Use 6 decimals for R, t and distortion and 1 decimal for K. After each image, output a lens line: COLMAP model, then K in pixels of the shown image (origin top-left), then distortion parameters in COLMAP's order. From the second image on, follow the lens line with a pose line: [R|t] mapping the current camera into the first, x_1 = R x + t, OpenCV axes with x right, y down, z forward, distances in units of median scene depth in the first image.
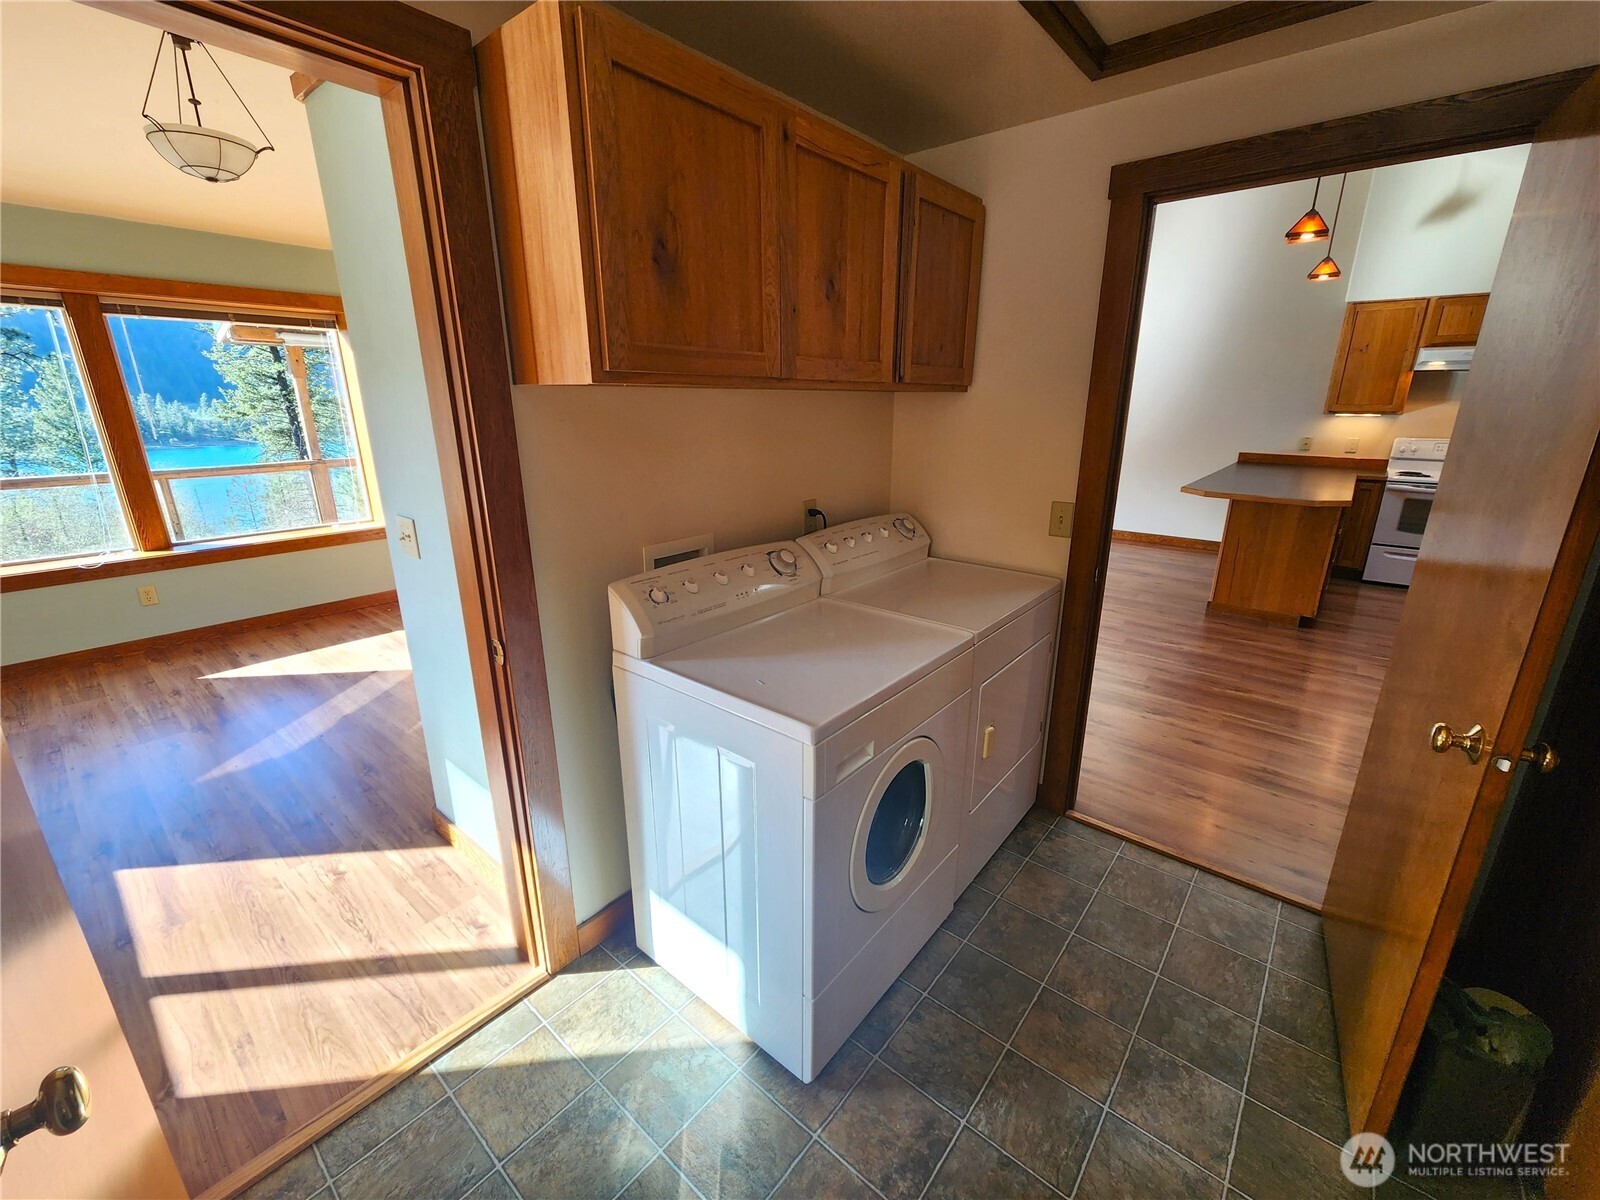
lens RADIAL K [[651.1, 0, 812.8], [0, 651.1, 599.8], [0, 0, 1]] dist [-0.002579, -0.000054]
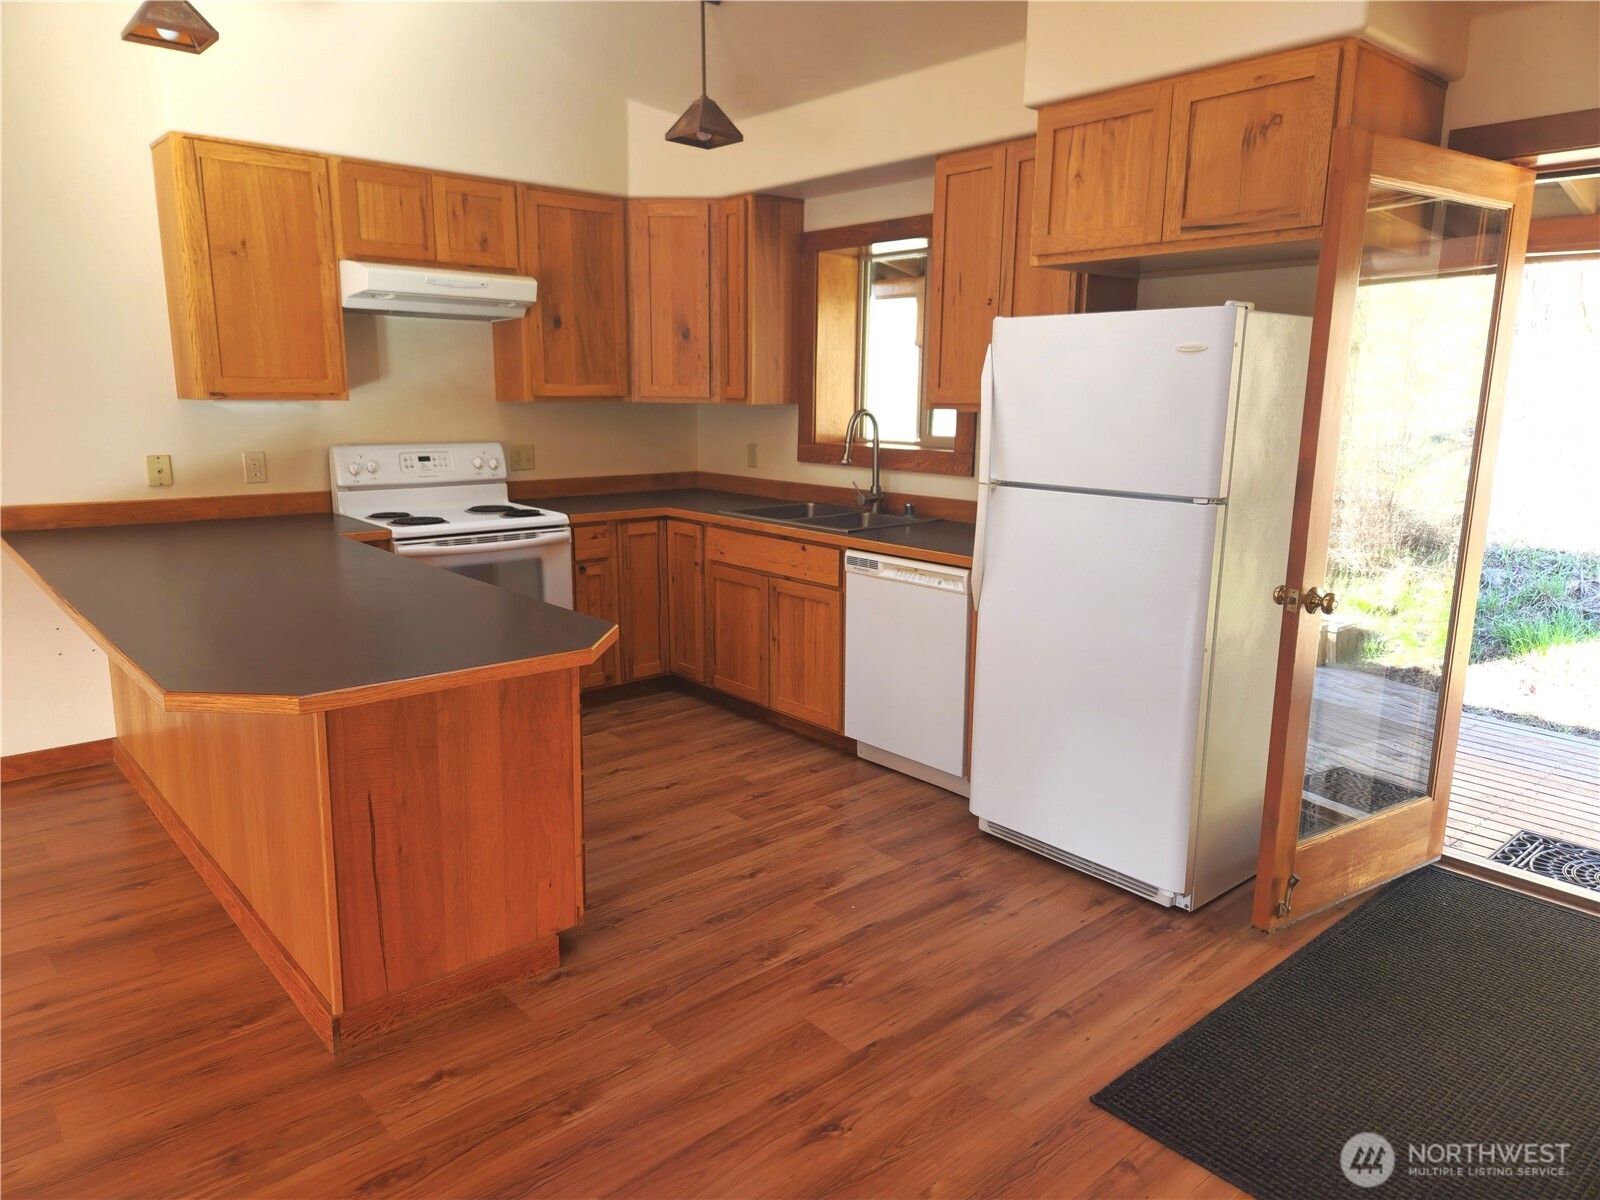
lens RADIAL K [[1063.4, 0, 812.0], [0, 1063.4, 591.7], [0, 0, 1]] dist [0.078606, -0.070474]
pose [[0.160235, -0.187839, 0.969041, 0.182474], [0.279578, 0.950161, 0.137950, -0.172742], [-0.946658, 0.248818, 0.204765, 0.581708]]
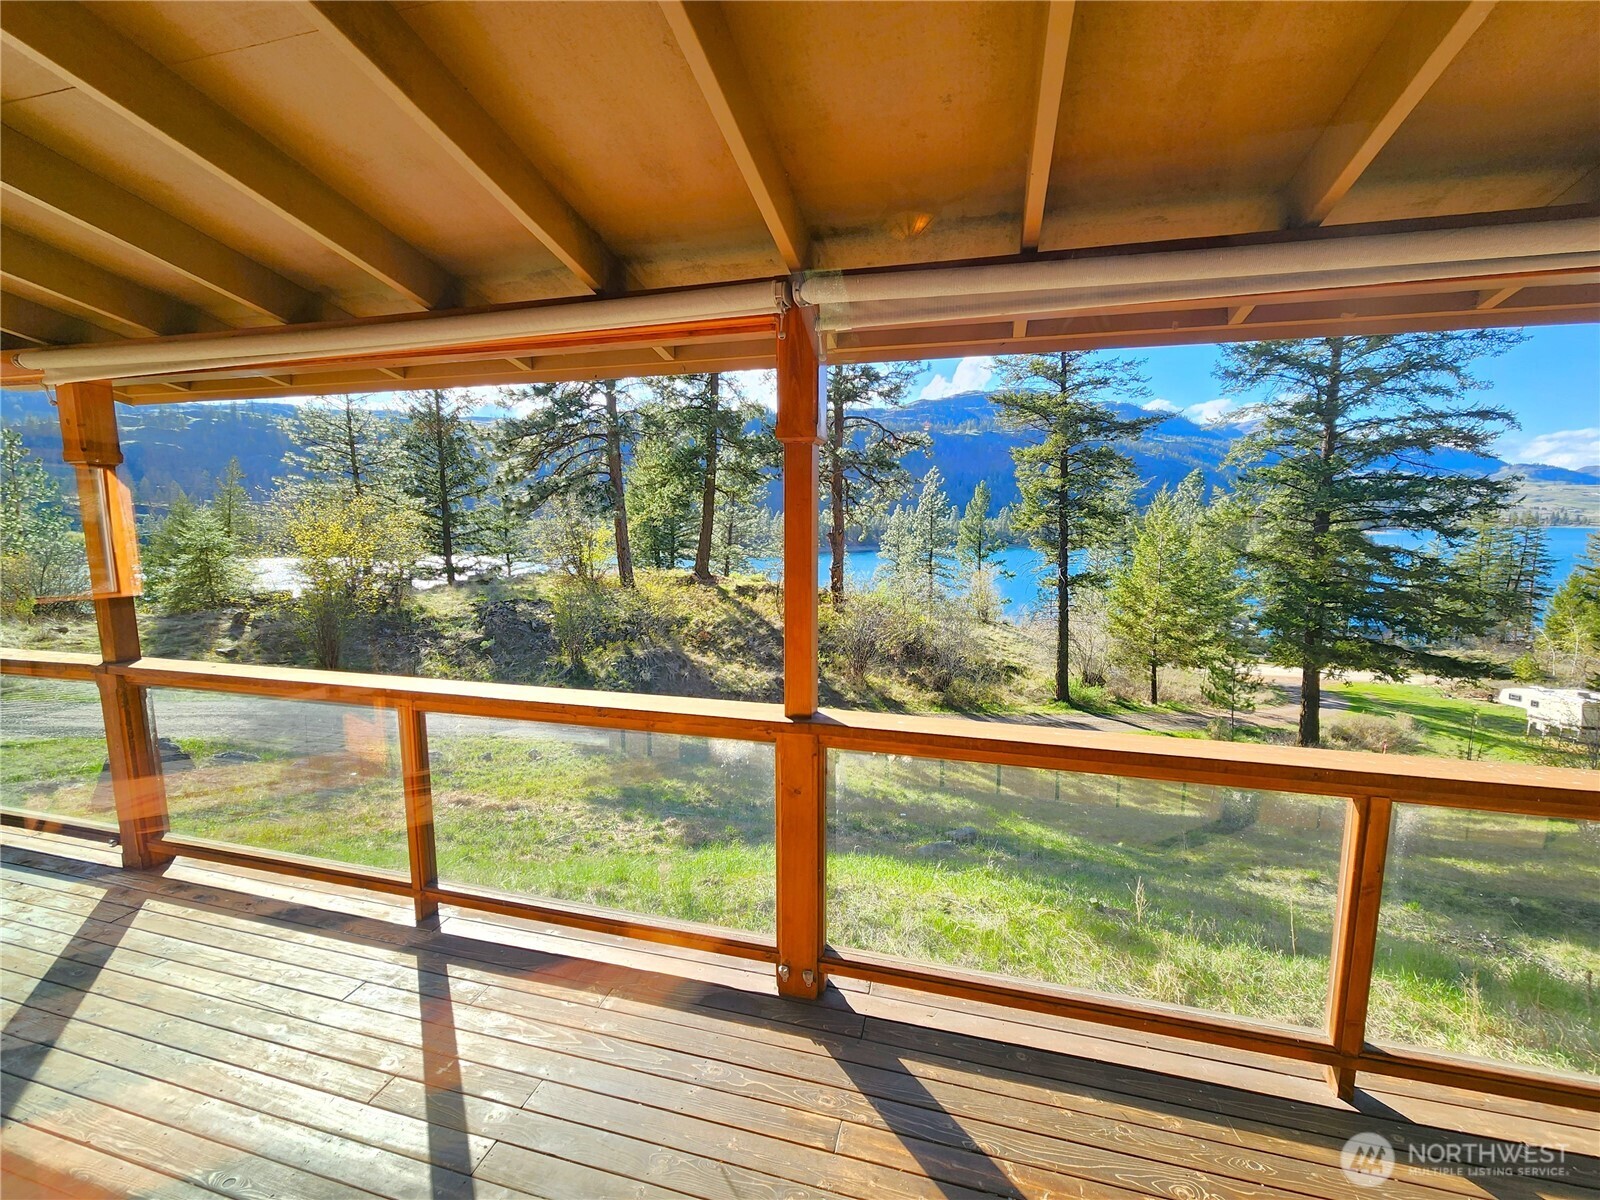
lens RADIAL K [[651.1, 0, 805.2], [0, 651.1, 596.0], [0, 0, 1]] dist [-0.002579, -0.000054]
pose [[0.413530, 0.112975, -0.903454, -0.314396], [-0.264740, 0.964320, -0.000591, -0.488887], [0.871152, 0.239425, 0.428684, 1.585796]]
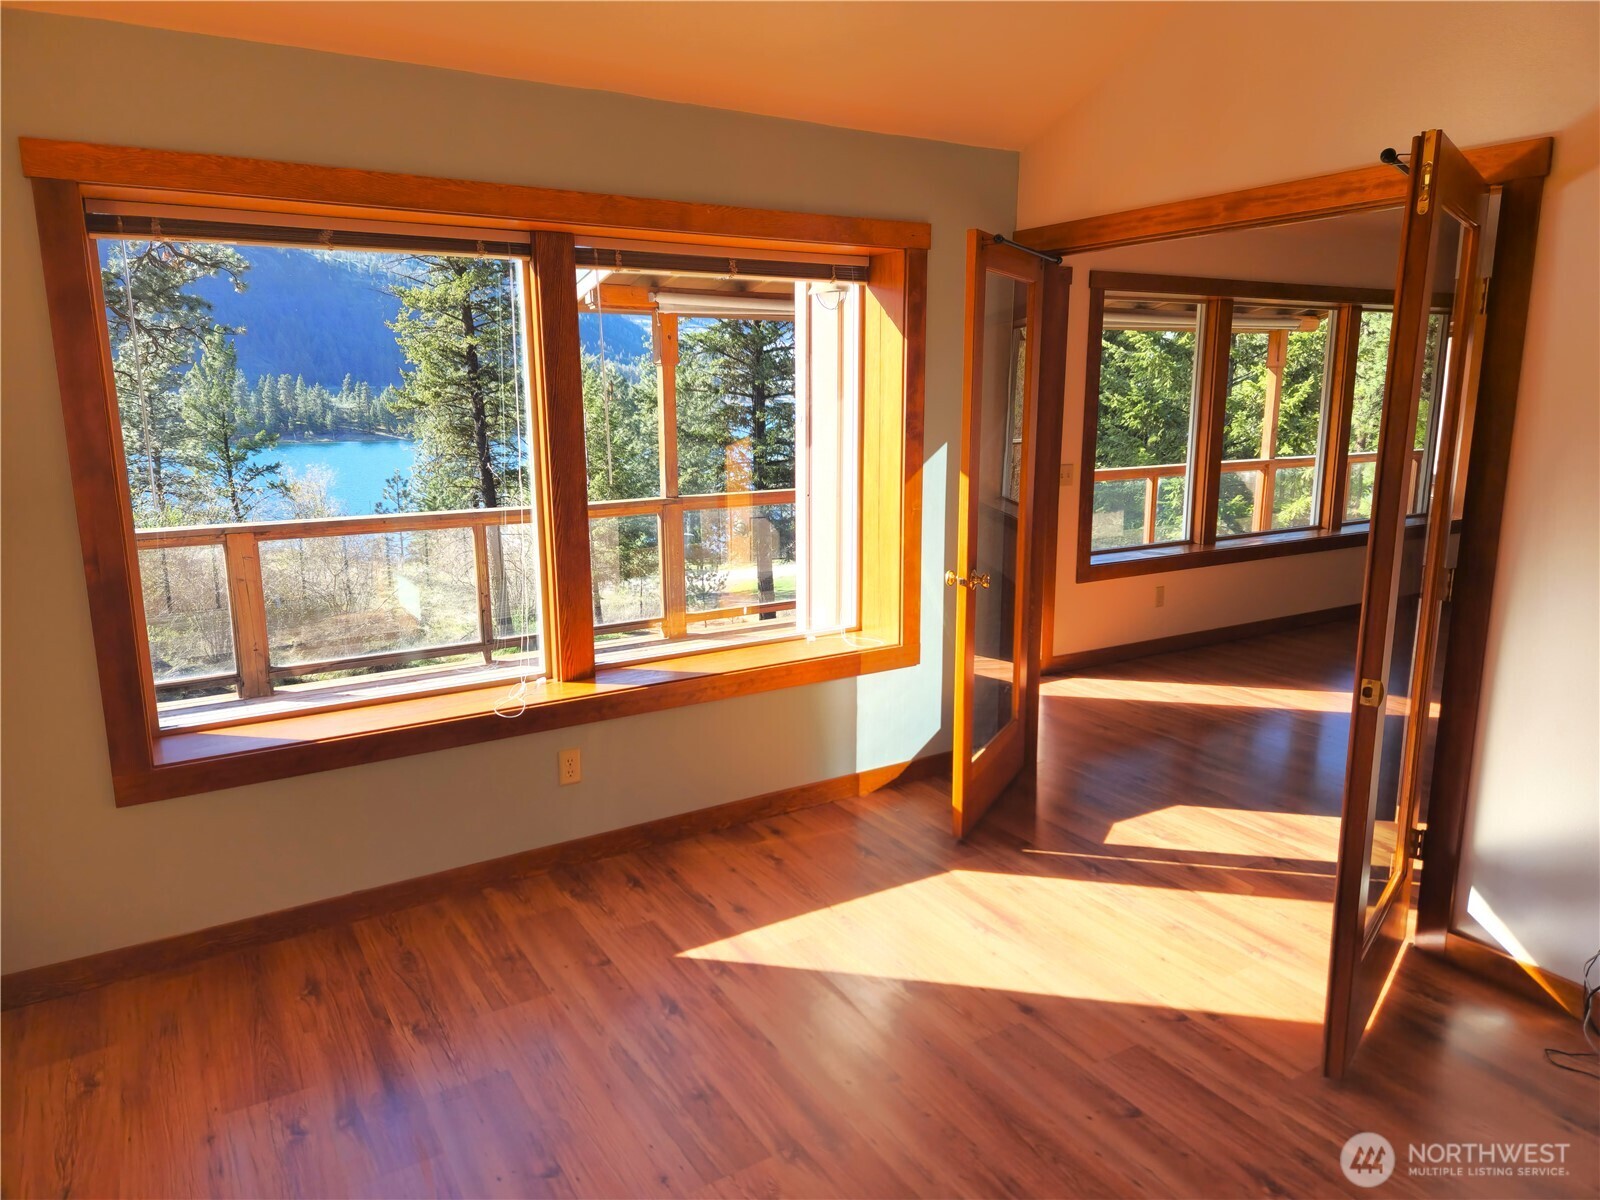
lens RADIAL K [[1063.4, 0, 811.2], [0, 1063.4, 580.4], [0, 0, 1]] dist [0.078606, -0.070474]
pose [[0.946436, 0.055381, -0.318107, -0.431263], [-0.091278, 0.990886, -0.099062, -0.069353], [0.309722, 0.122792, 0.942865, 0.155912]]
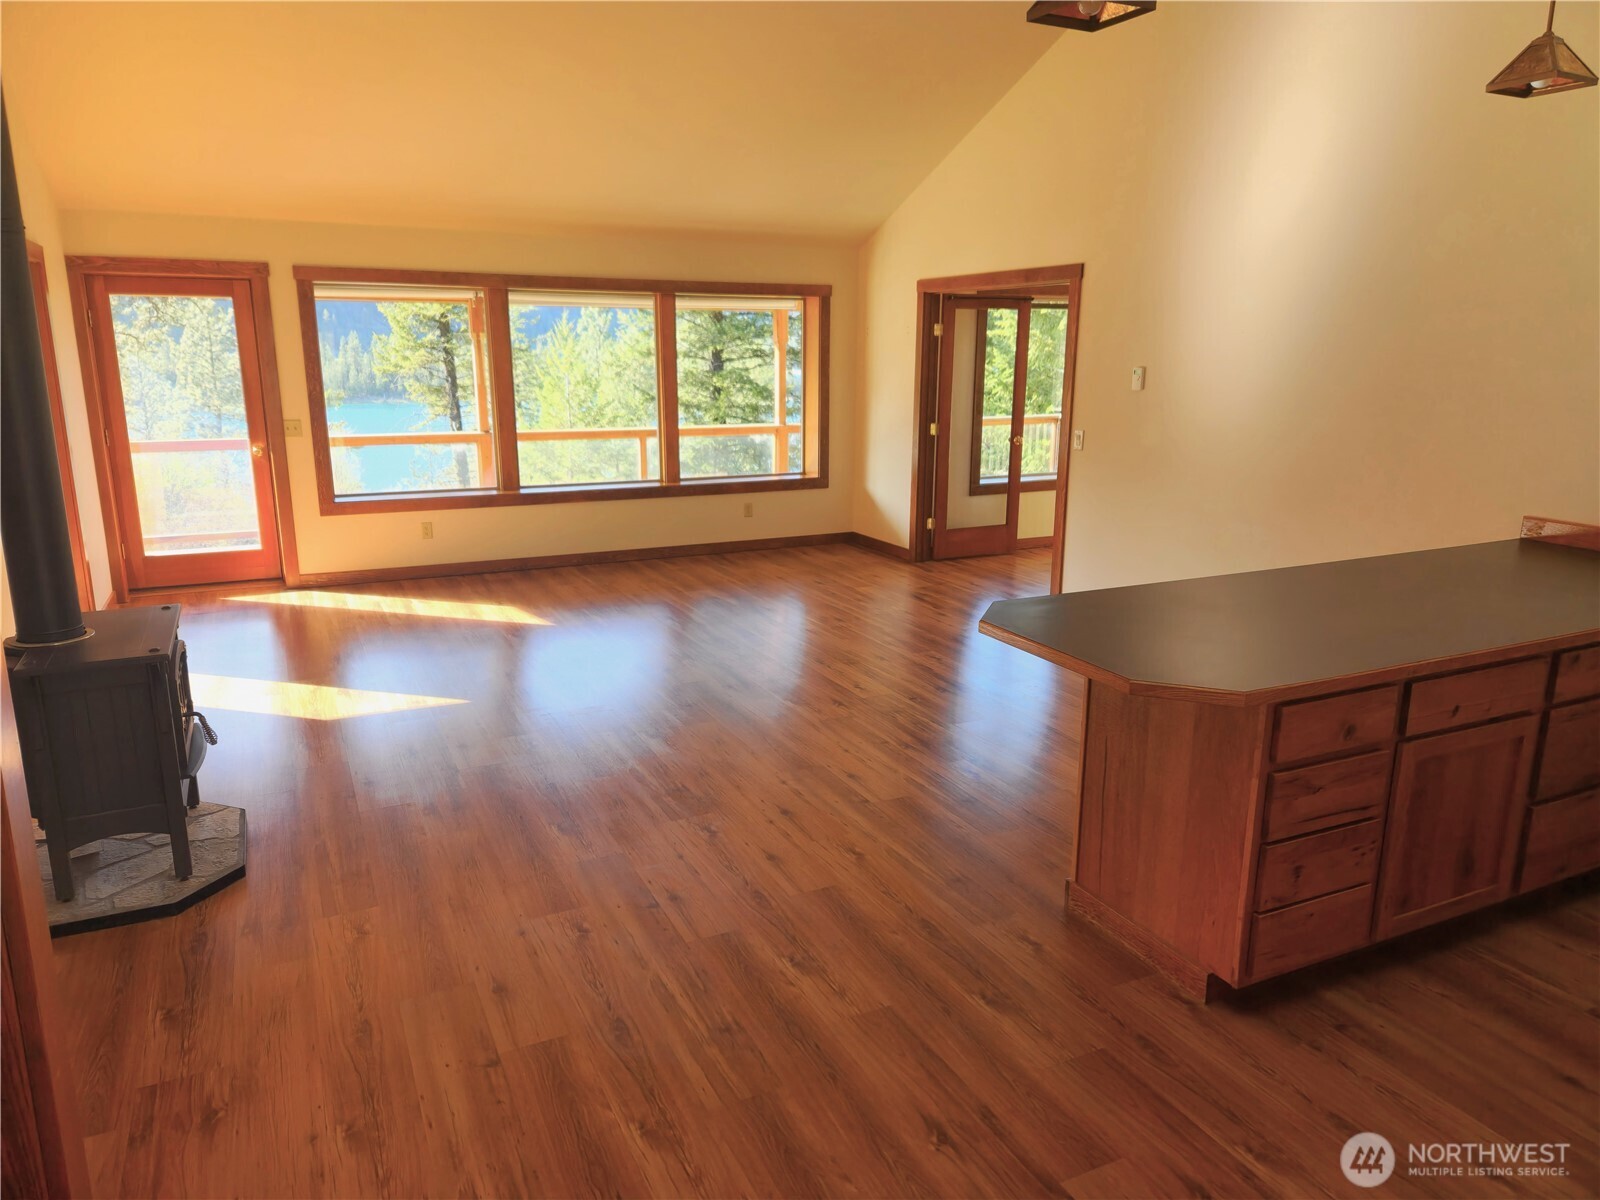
lens RADIAL K [[1063.4, 0, 789.3], [0, 1063.4, 617.5], [0, 0, 1]] dist [0.078606, -0.070474]
pose [[0.904526, 0.104705, -0.413363, 0.676747], [-0.124801, 0.991941, -0.021834, -0.111623], [0.407746, 0.071337, 0.910305, 0.244259]]
